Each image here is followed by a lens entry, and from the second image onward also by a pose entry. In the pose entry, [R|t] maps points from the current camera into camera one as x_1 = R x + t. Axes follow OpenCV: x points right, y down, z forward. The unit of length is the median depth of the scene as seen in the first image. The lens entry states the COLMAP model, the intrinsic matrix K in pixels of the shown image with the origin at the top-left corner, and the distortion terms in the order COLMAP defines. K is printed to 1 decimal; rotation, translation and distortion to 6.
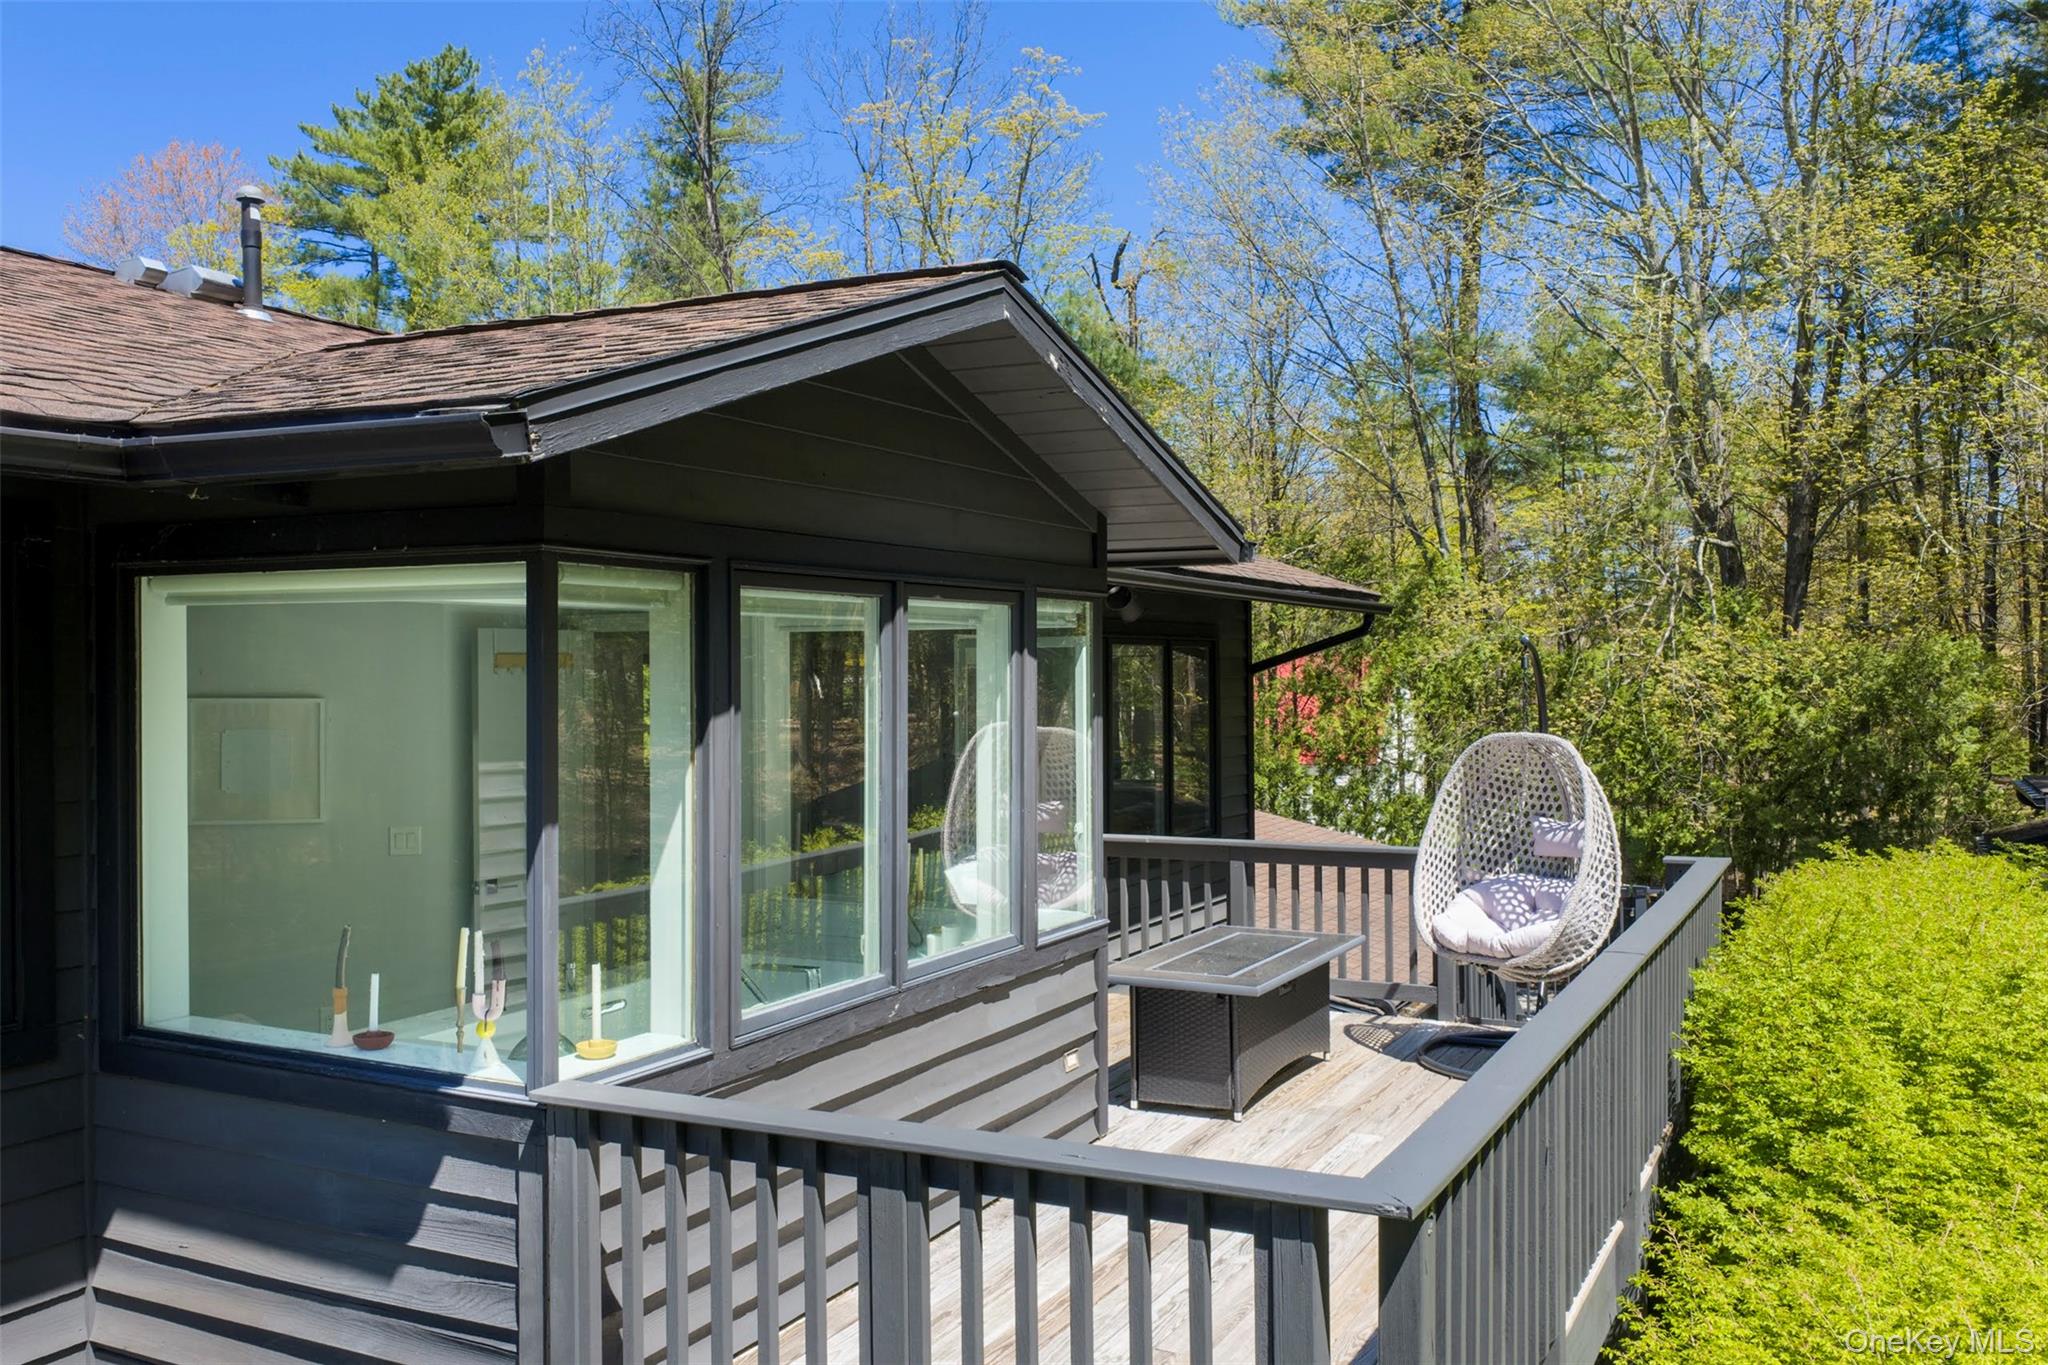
lens RADIAL K [[1694.1, 0, 1030.7], [0, 1694.1, 667.6], [0, 0, 1]] dist [0.005143, -0.003814]
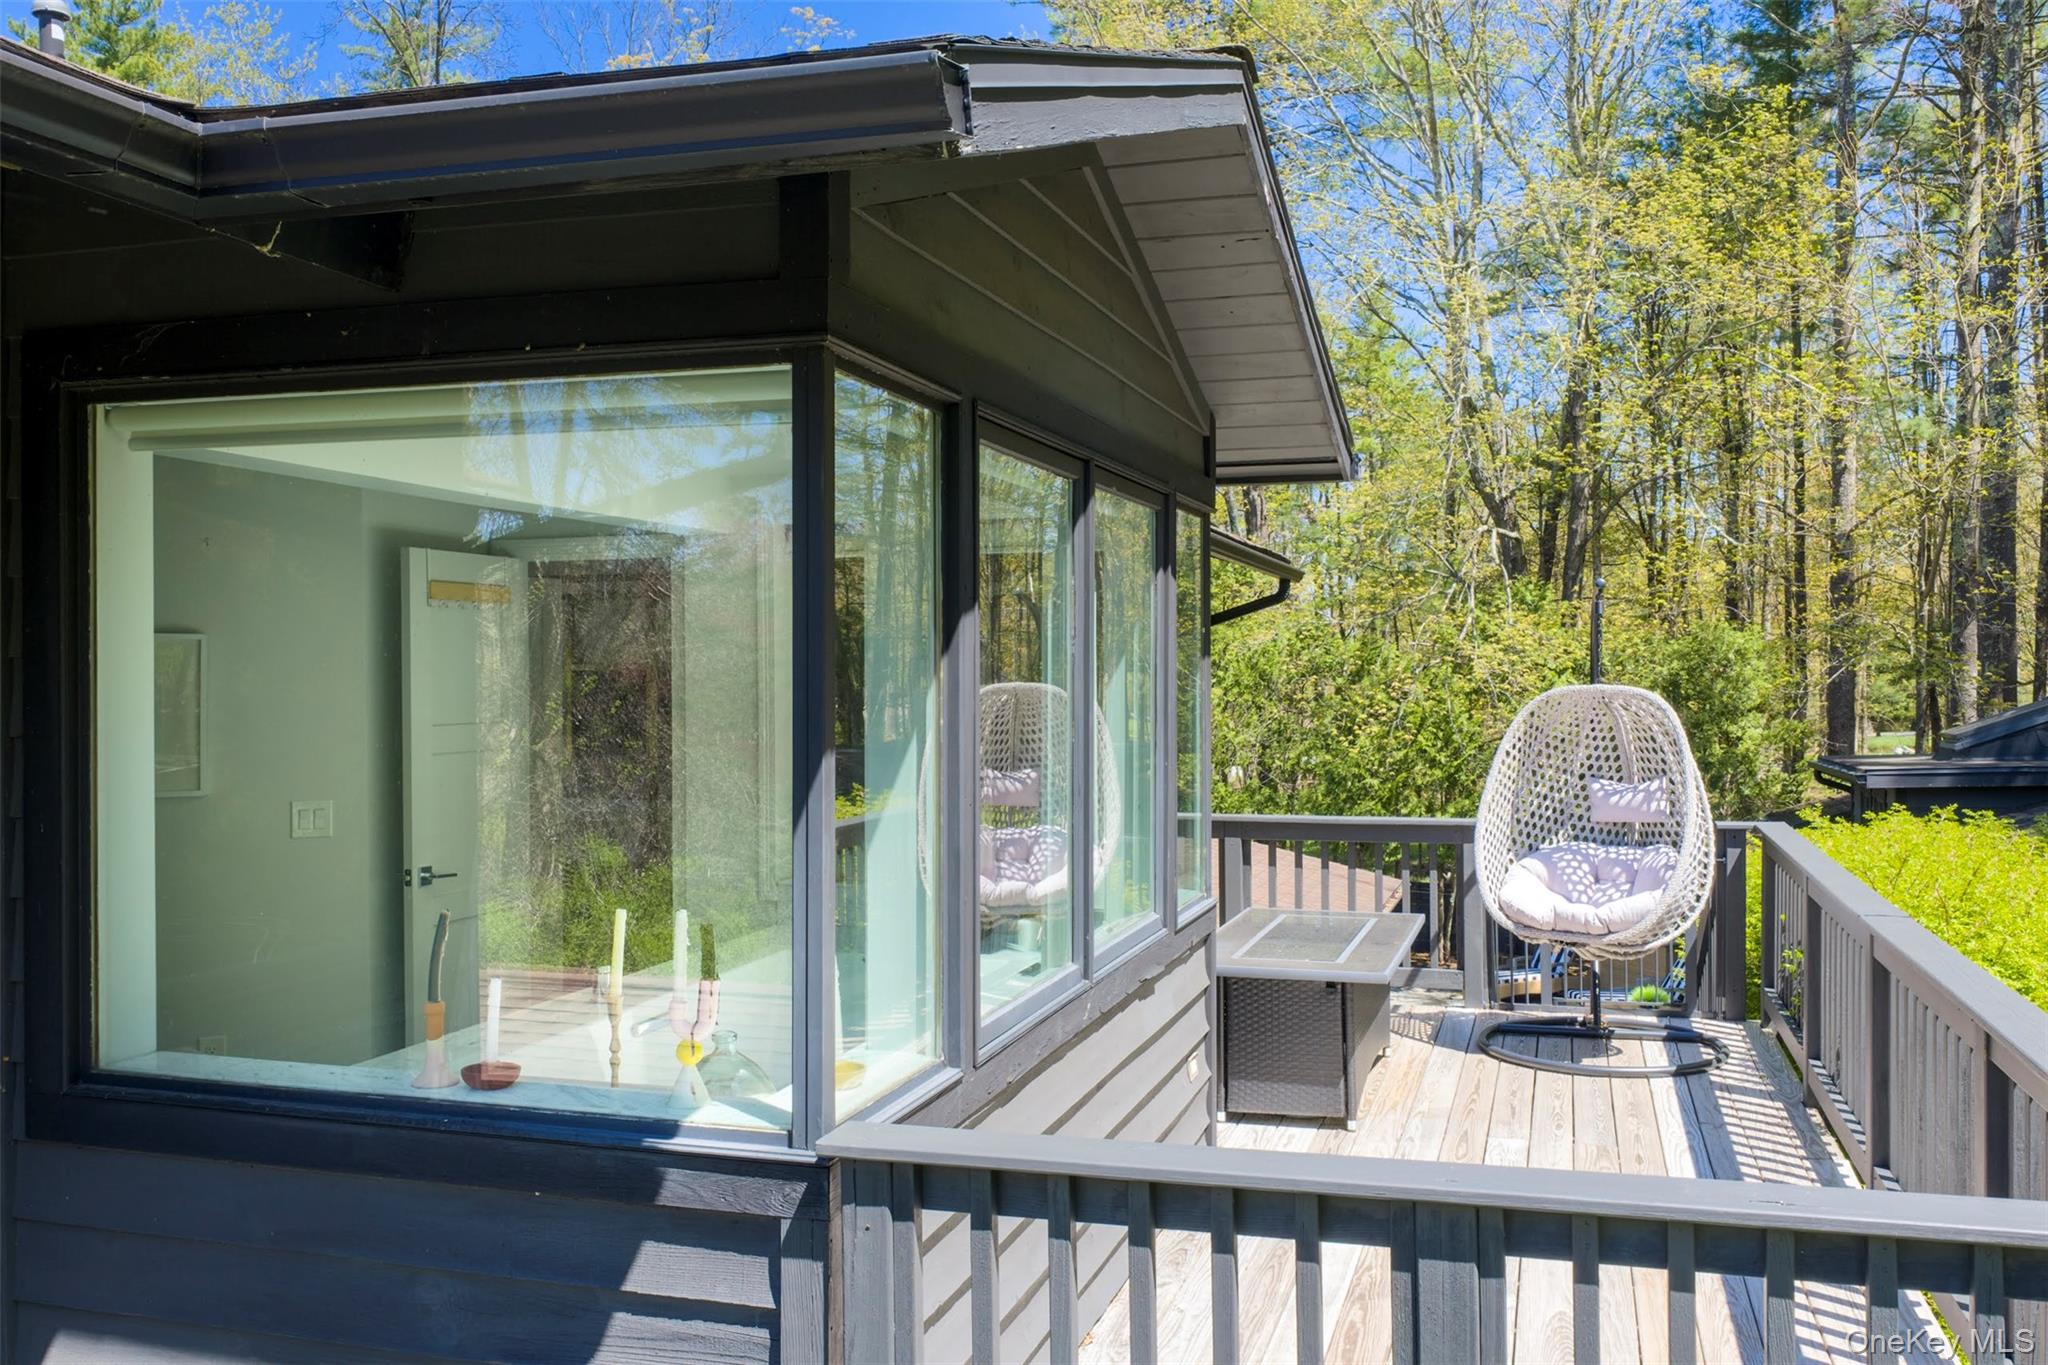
lens RADIAL K [[1694.1, 0, 1030.7], [0, 1694.1, 667.6], [0, 0, 1]] dist [0.005143, -0.003814]
pose [[0.984410, 0.000699, 0.175890, -0.194347], [-0.000158, 0.999995, -0.003090, 0.037478], [-0.175891, 0.003014, 0.984405, 0.188754]]
